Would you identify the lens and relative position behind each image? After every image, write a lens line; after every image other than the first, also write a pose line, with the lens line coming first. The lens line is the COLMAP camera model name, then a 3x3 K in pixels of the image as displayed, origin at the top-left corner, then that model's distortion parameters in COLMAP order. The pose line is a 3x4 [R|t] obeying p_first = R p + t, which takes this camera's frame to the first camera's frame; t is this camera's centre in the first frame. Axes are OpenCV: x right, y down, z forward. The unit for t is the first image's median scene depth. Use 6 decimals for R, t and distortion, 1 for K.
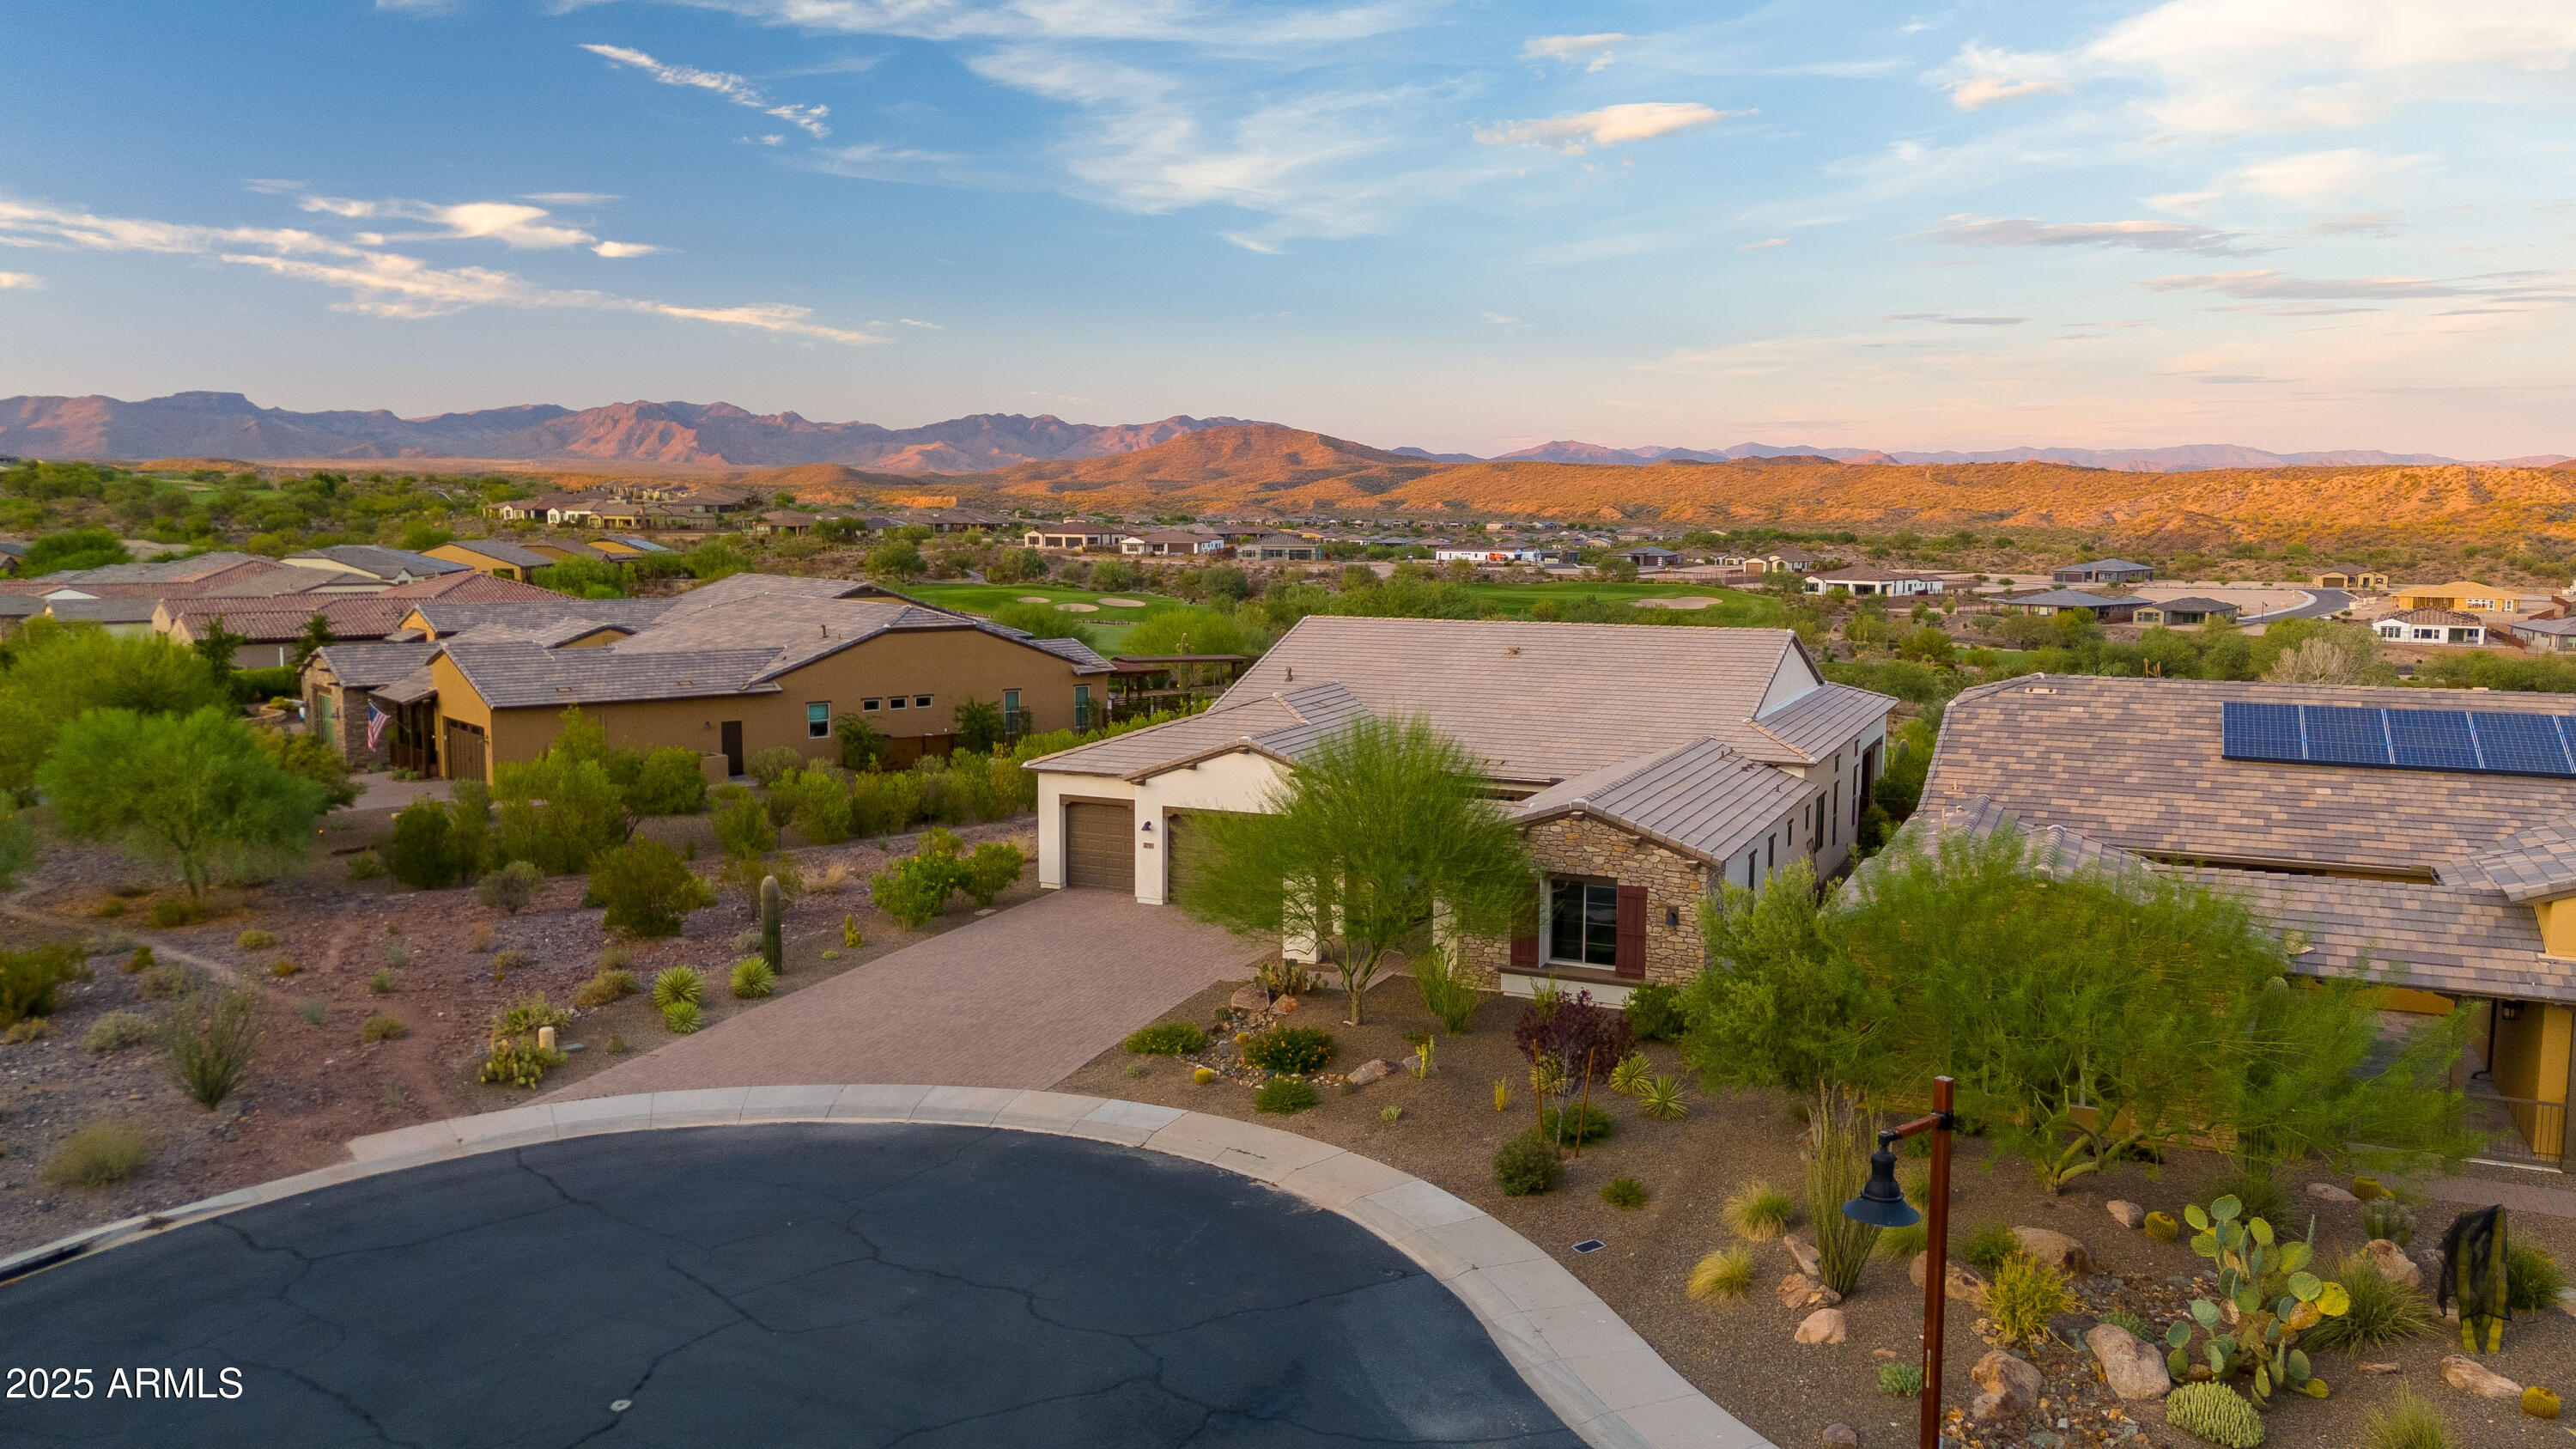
lens RADIAL K [[1889.0, 0, 1288.0], [0, 1889.0, 724.5], [0, 0, 1]] dist [0.062357, -0.047521]
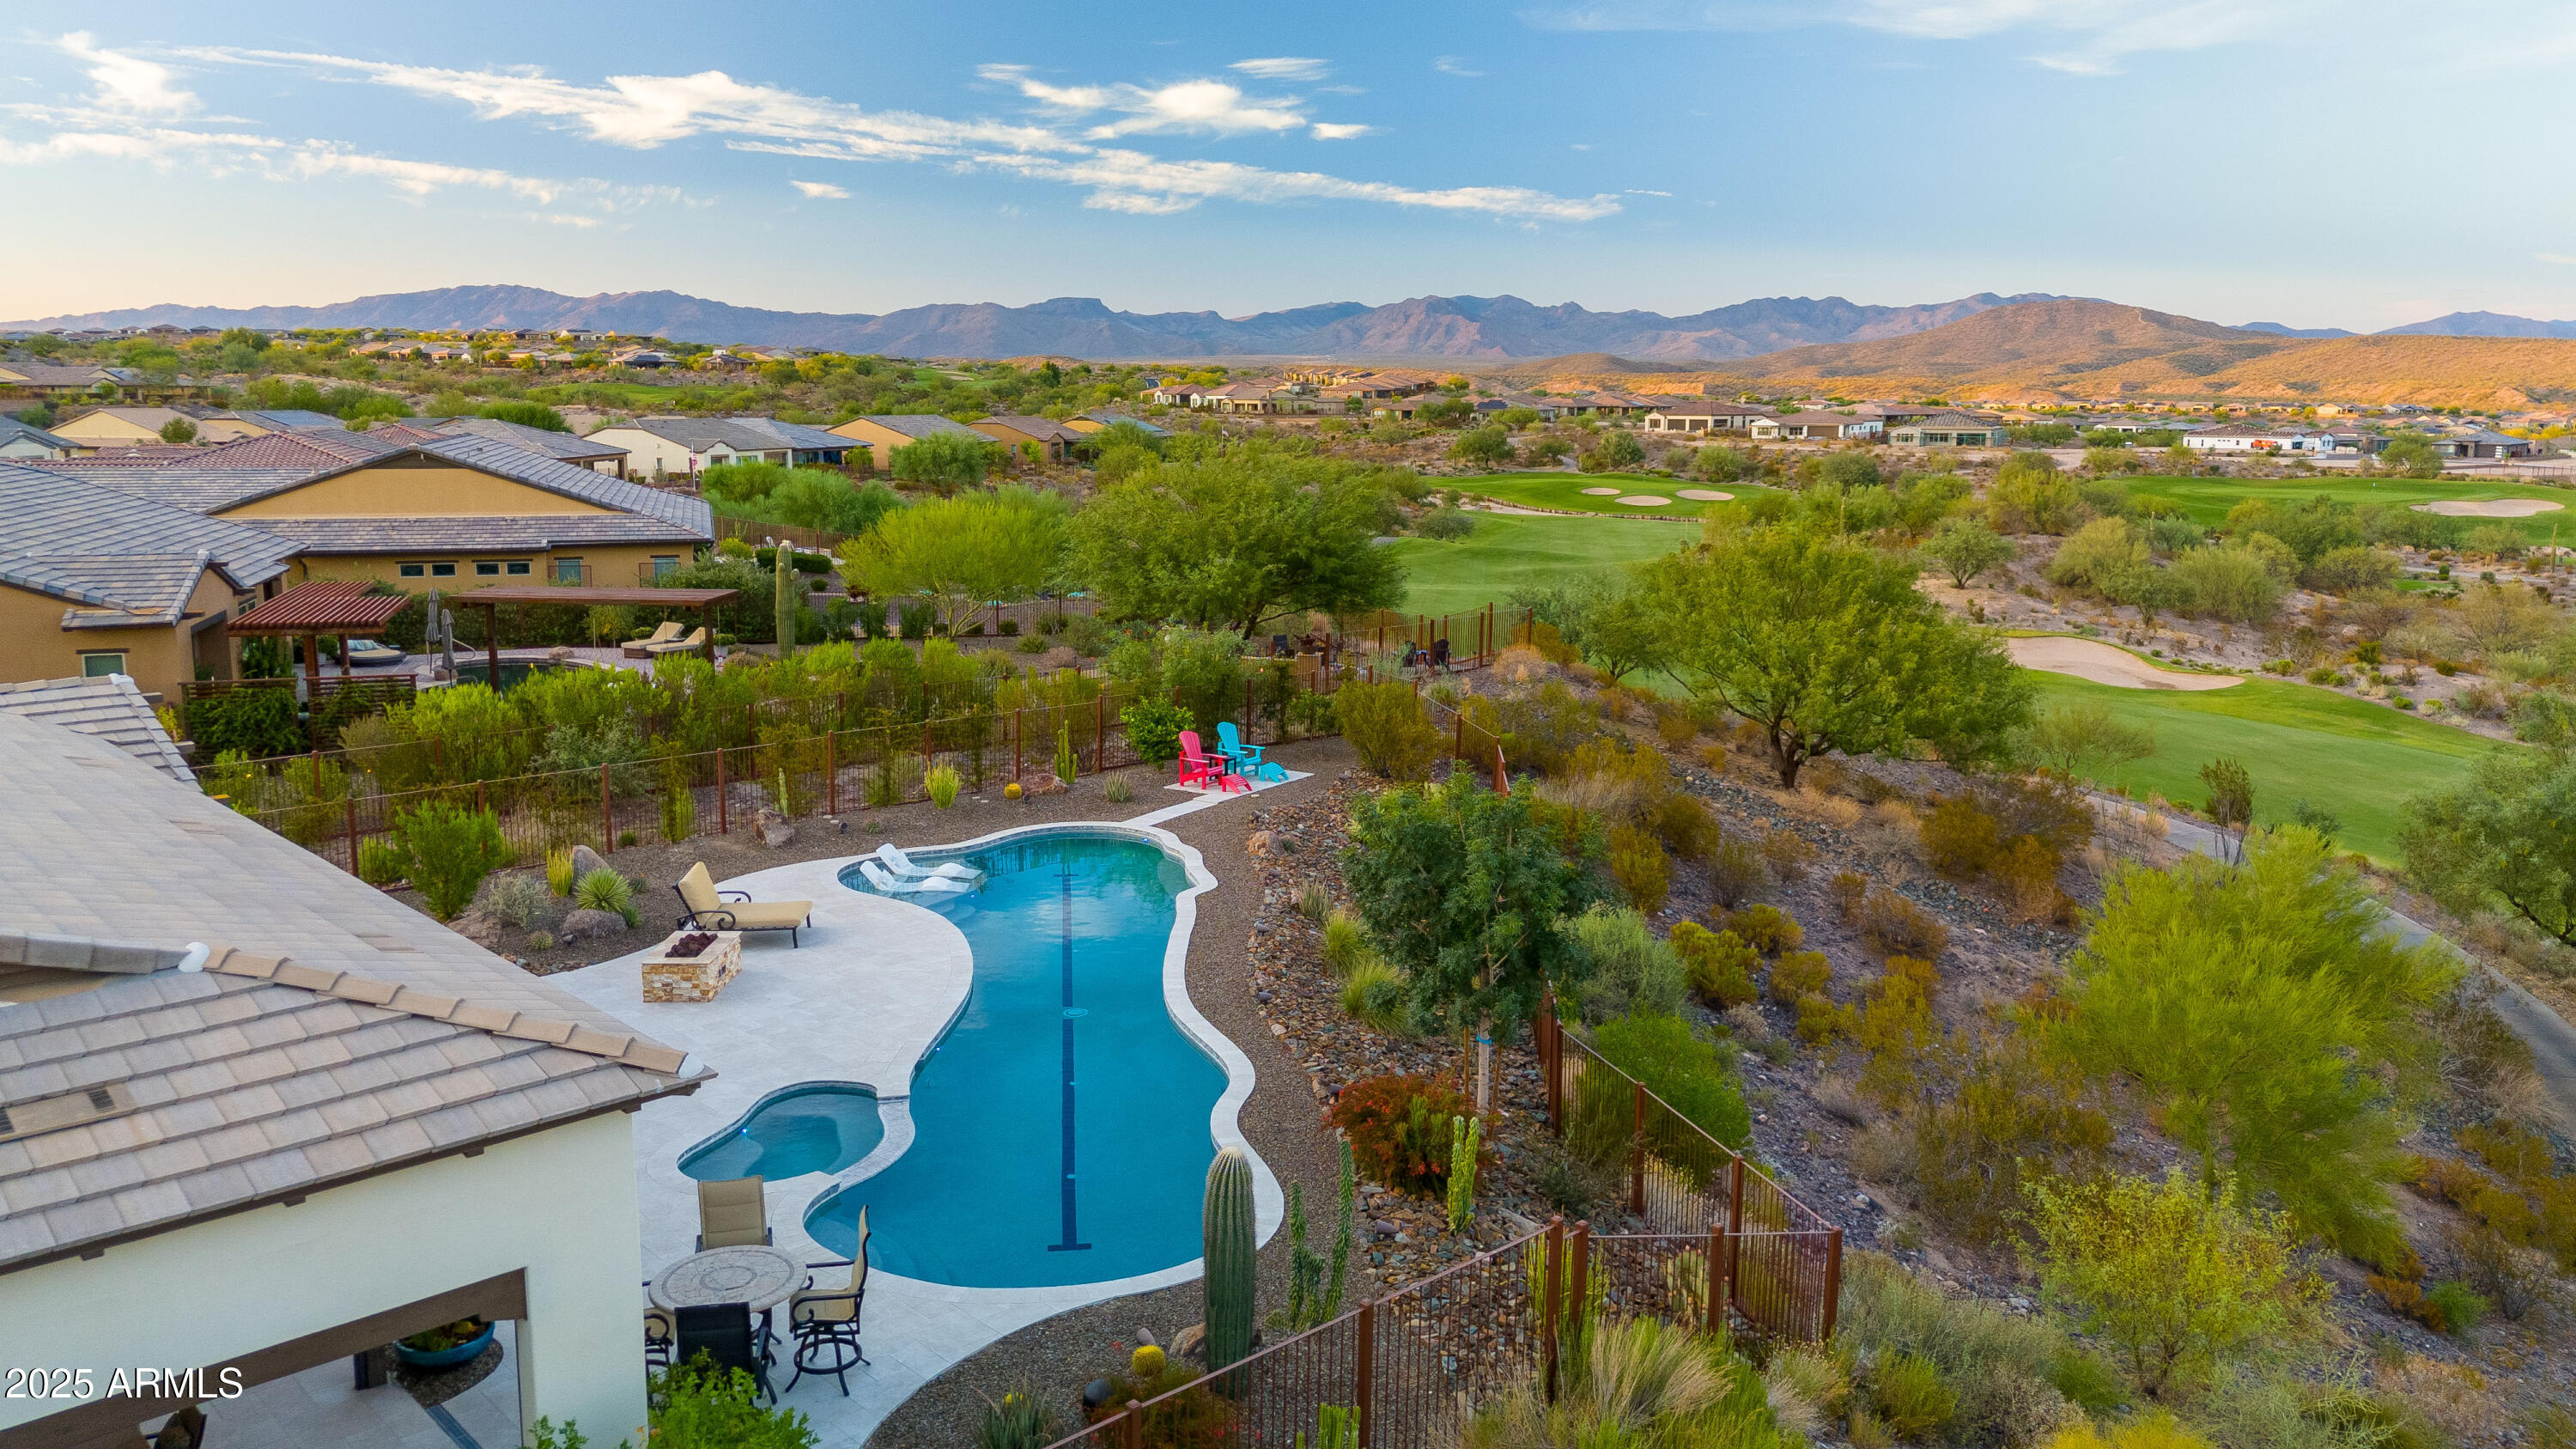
lens RADIAL K [[1890.8, 0, 1288.0], [0, 1890.8, 724.5], [0, 0, 1]] dist [0.091839, -0.133262]
pose [[0.921254, 0.063579, -0.383730, 0.401927], [-0.041821, 0.997022, 0.064792, -0.053392], [0.386706, -0.043642, 0.921170, 0.785694]]
